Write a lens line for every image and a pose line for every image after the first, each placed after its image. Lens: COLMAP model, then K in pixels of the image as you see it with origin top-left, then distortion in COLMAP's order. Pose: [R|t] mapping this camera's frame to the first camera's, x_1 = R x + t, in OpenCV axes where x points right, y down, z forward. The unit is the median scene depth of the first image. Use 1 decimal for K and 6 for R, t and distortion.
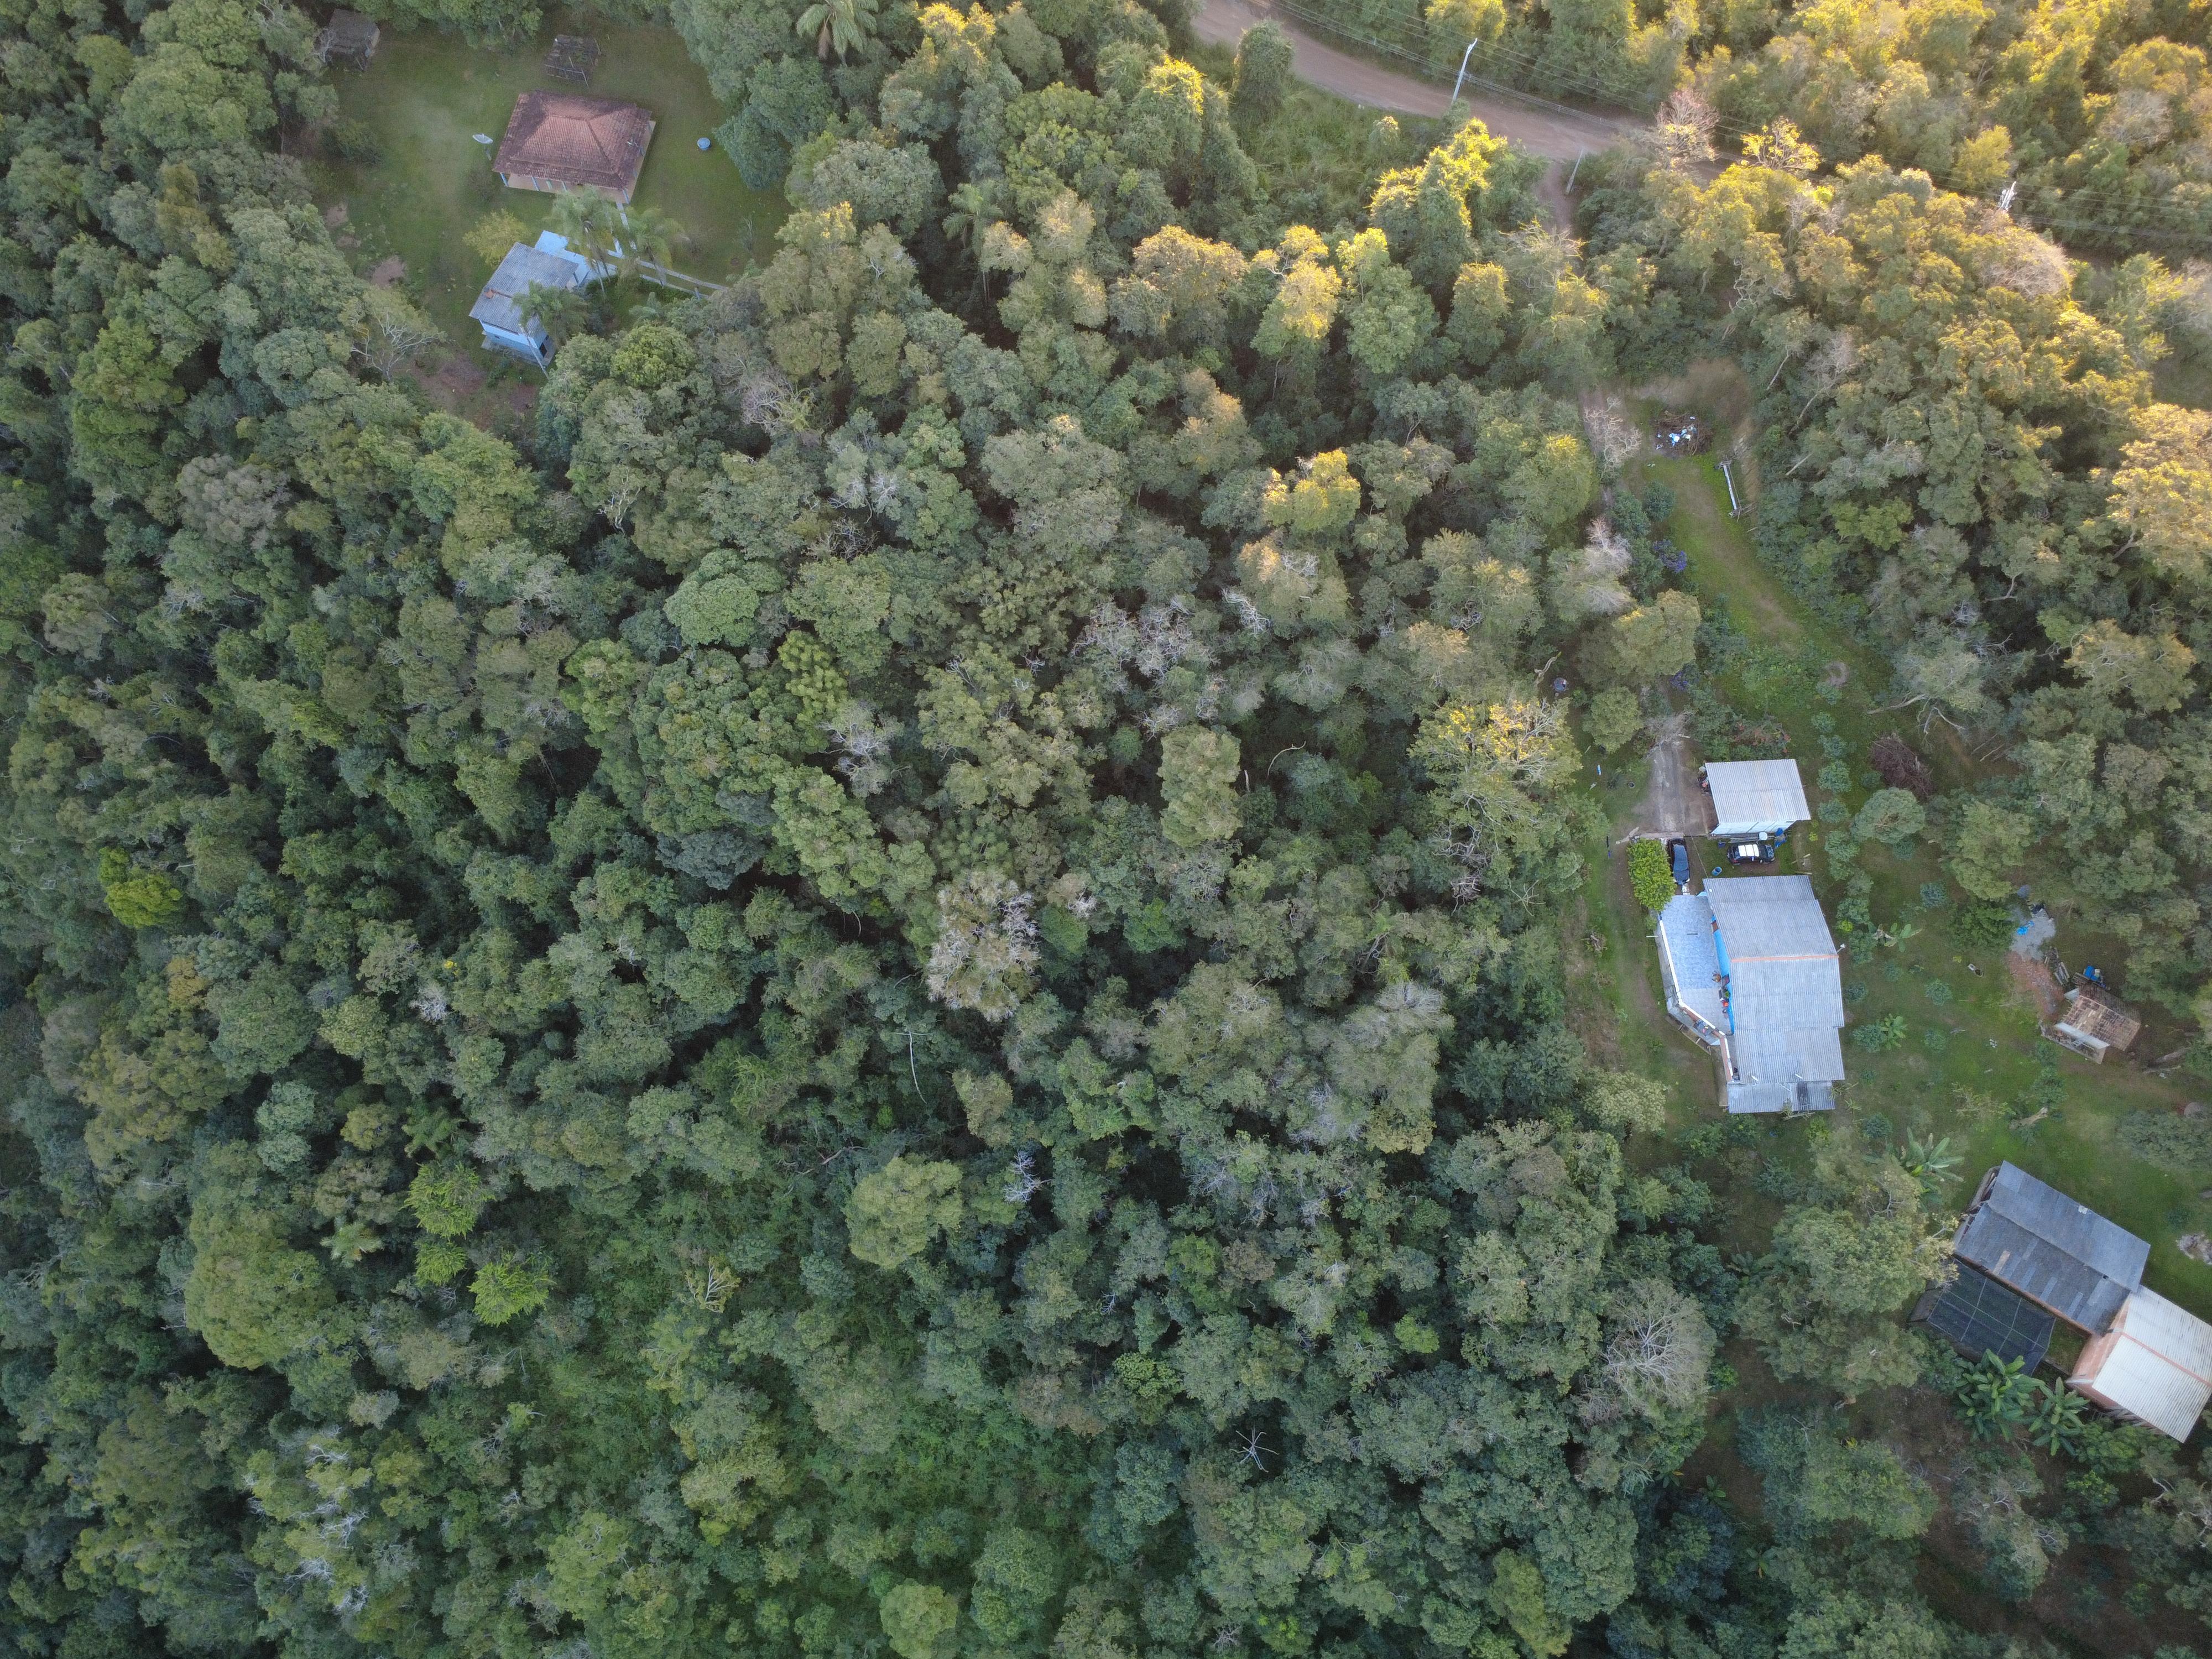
lens RADIAL K [[1605.3, 0, 1106.0], [0, 1605.3, 829.5], [0, 0, 1]] dist [0.000708, 0.004139]
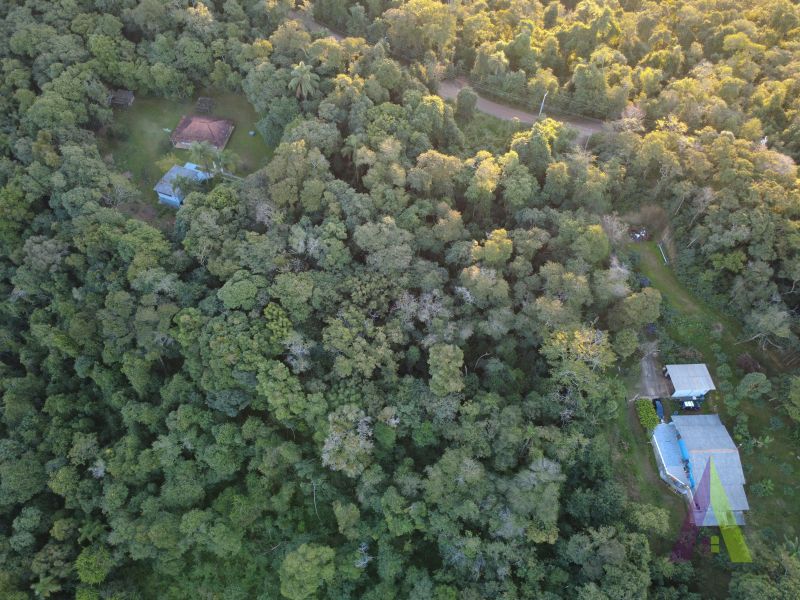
lens RADIAL K [[580.6, 0, 400.0], [0, 580.6, 300.0], [0, 0, 1]] dist [0.000708, 0.004139]
pose [[0.999956, 0.007544, -0.005615, -0.002395], [-0.008640, 0.972769, -0.231617, 0.065176], [0.003715, 0.231656, 0.972791, 0.174738]]
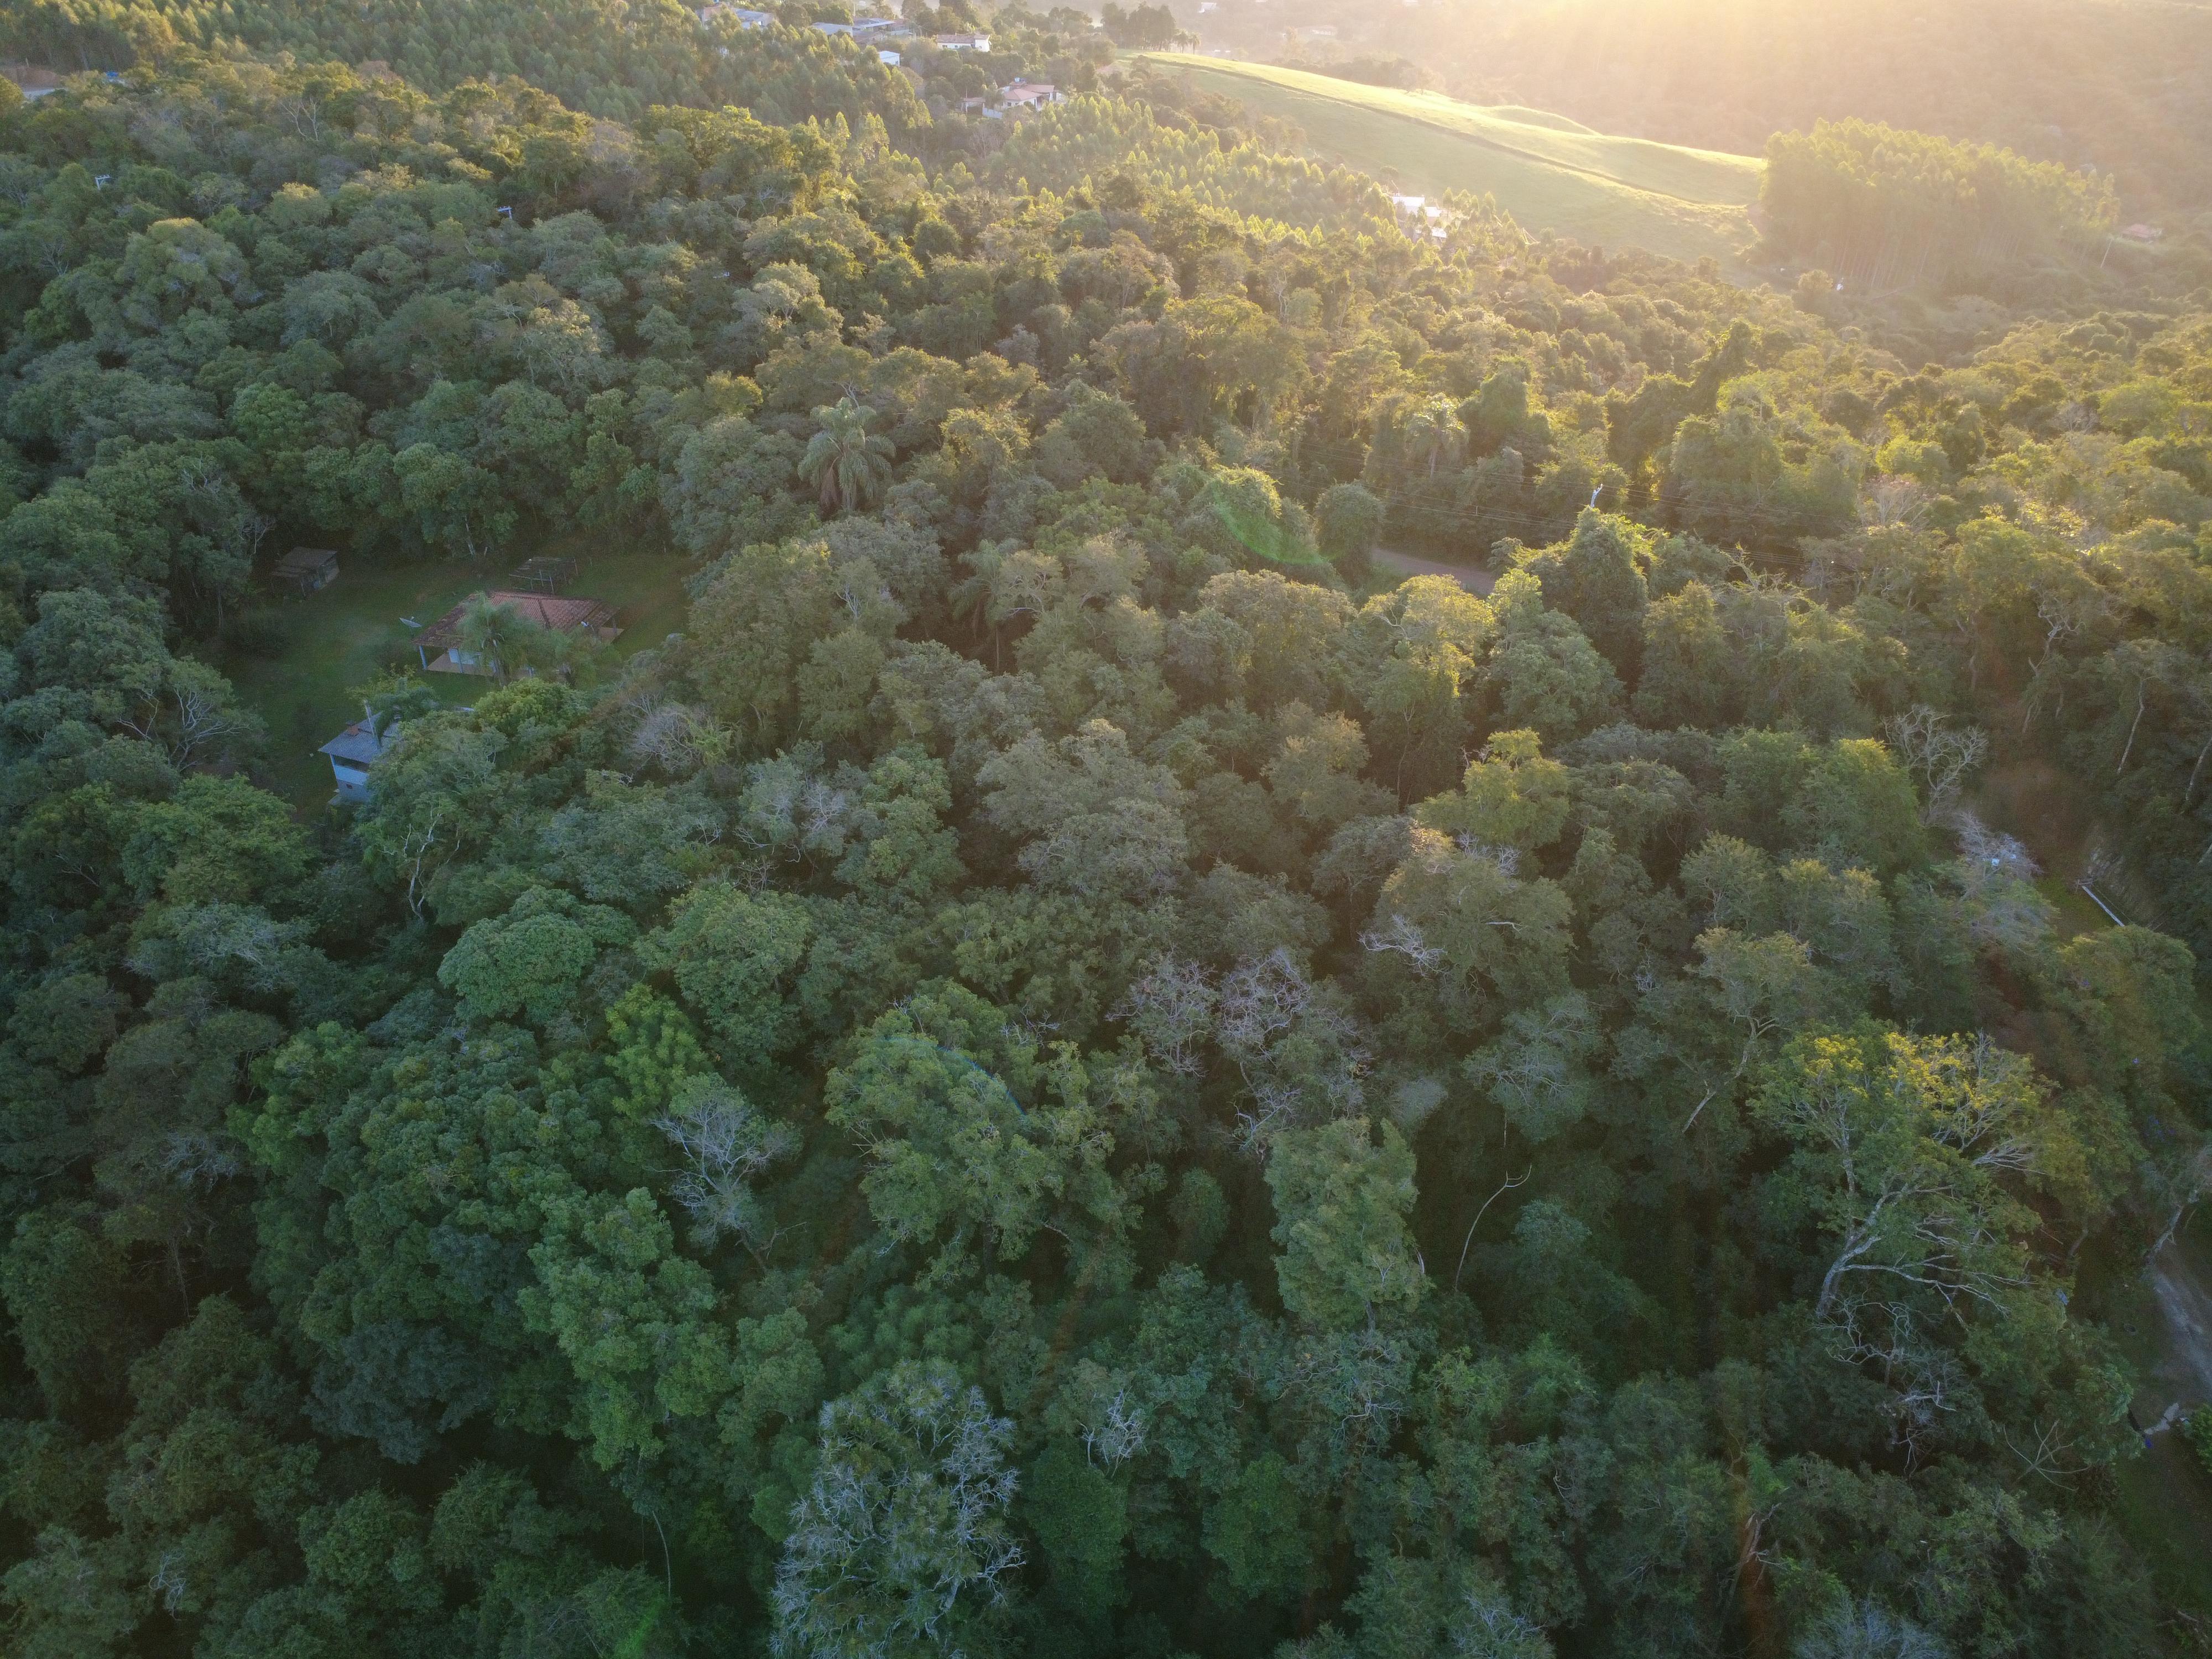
lens RADIAL K [[1605.3, 0, 1106.0], [0, 1605.3, 829.5], [0, 0, 1]] dist [0.000708, 0.004139]
pose [[0.999710, 0.010490, -0.021689, -0.009194], [-0.021449, 0.797475, -0.602970, 0.180773], [0.010971, 0.603261, 0.797469, 0.481611]]
